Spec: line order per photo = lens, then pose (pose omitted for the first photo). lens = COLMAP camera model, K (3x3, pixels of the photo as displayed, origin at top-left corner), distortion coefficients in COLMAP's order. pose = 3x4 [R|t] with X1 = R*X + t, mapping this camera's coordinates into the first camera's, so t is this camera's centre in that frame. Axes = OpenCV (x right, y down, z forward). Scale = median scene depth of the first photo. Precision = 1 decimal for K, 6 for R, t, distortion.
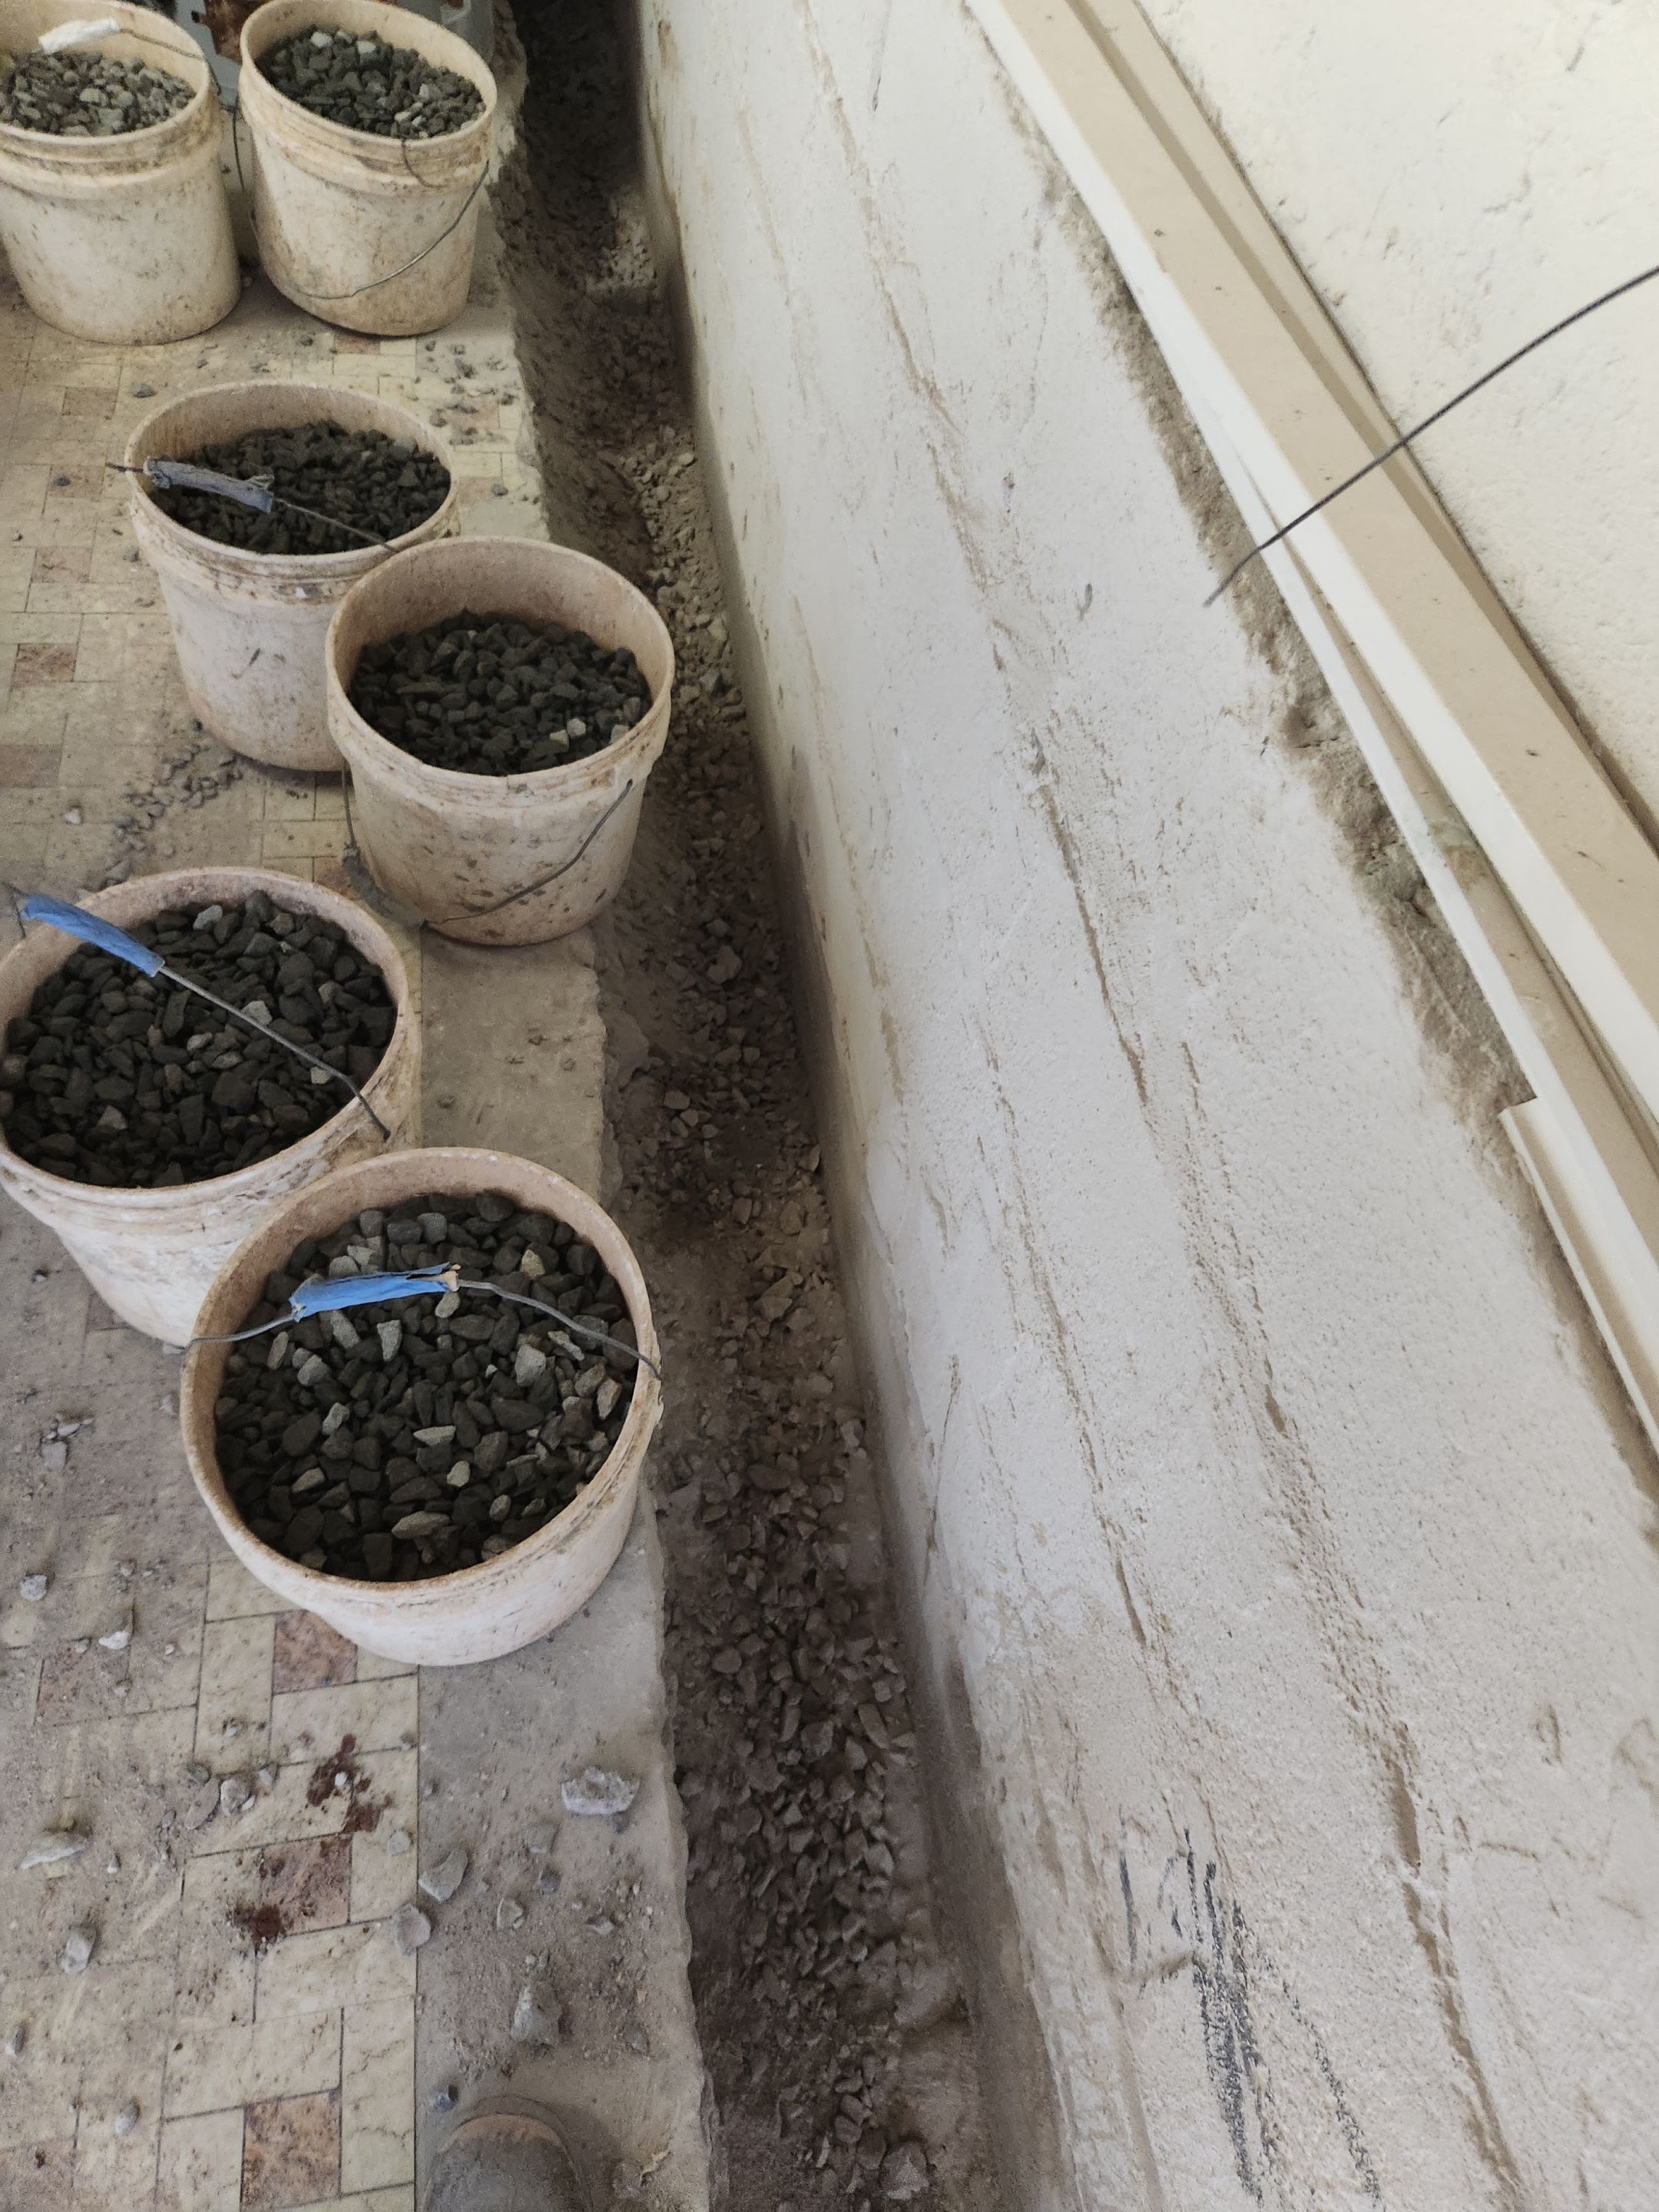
lens RADIAL K [[1524.3, 0, 829.5], [0, 1524.3, 1106.0], [0, 0, 1]] dist [0.078963, -0.064023]
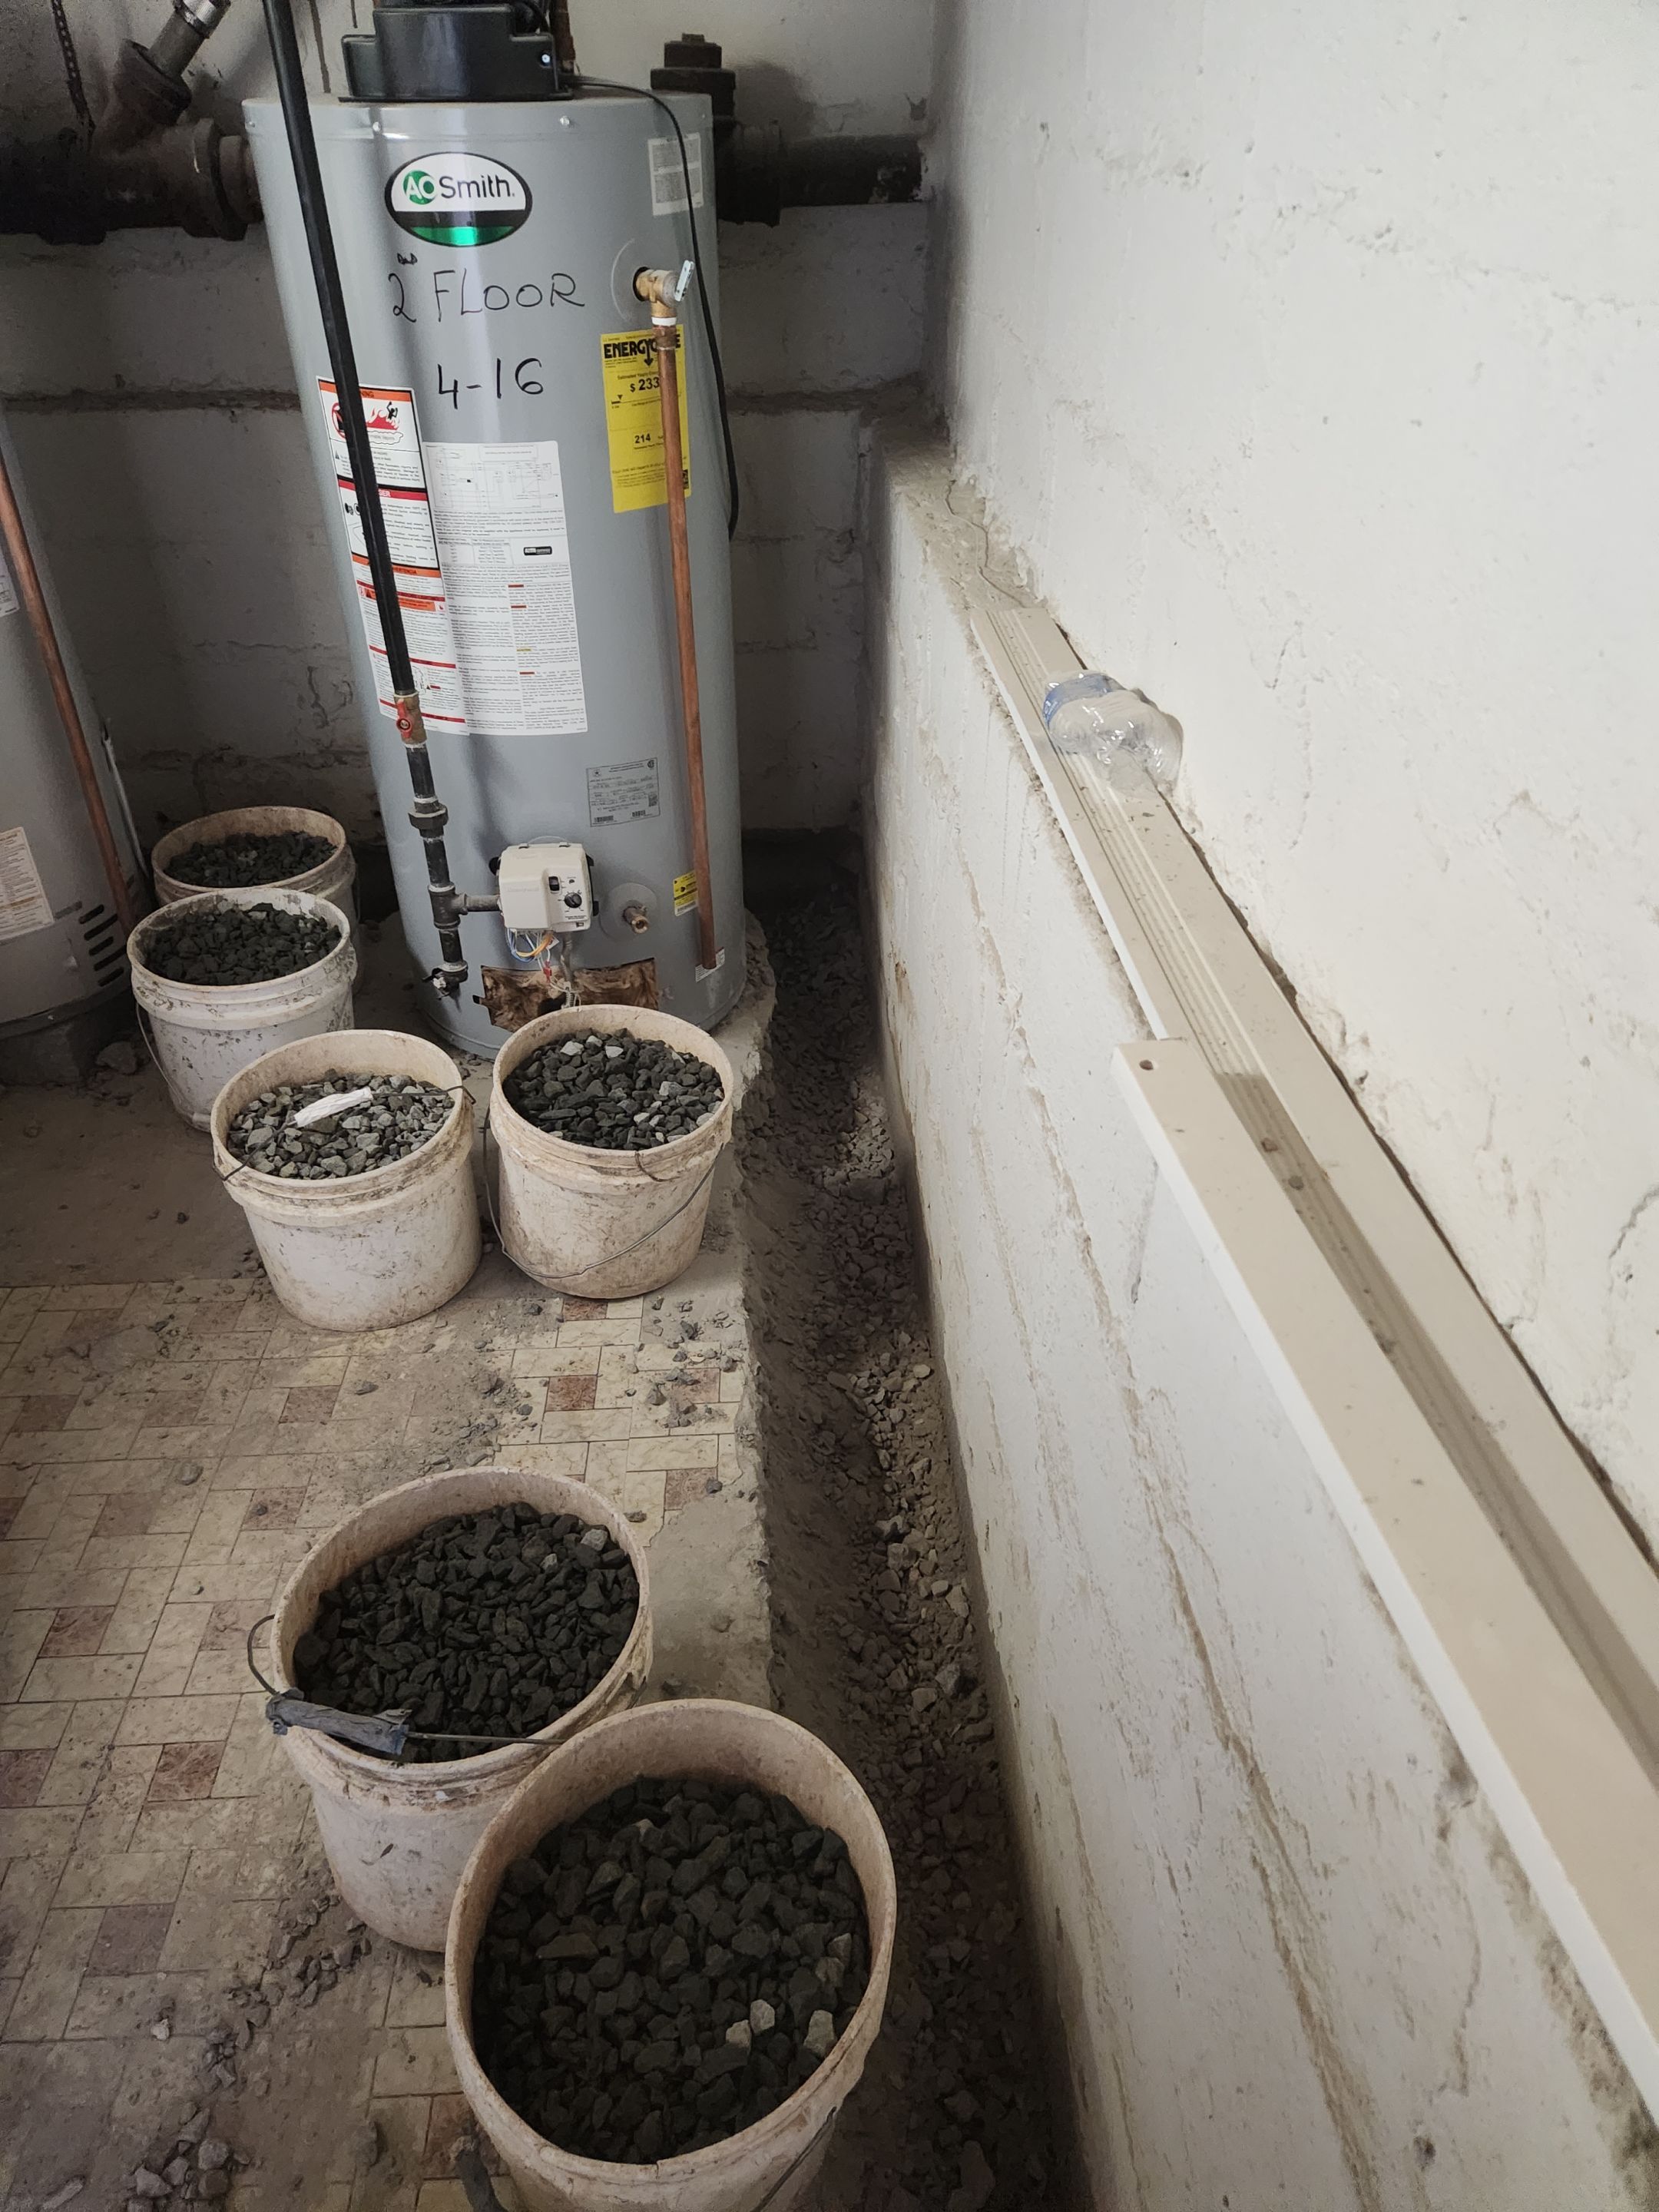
lens RADIAL K [[1465.4, 0, 797.5], [0, 1465.4, 1104.6], [0, 0, 1]] dist [0.064849, -0.059901]
pose [[0.983106, -0.040856, -0.178417, -0.002226], [-0.027706, 0.930320, -0.365700, -0.287381], [0.180926, 0.364465, 0.913472, 0.137756]]
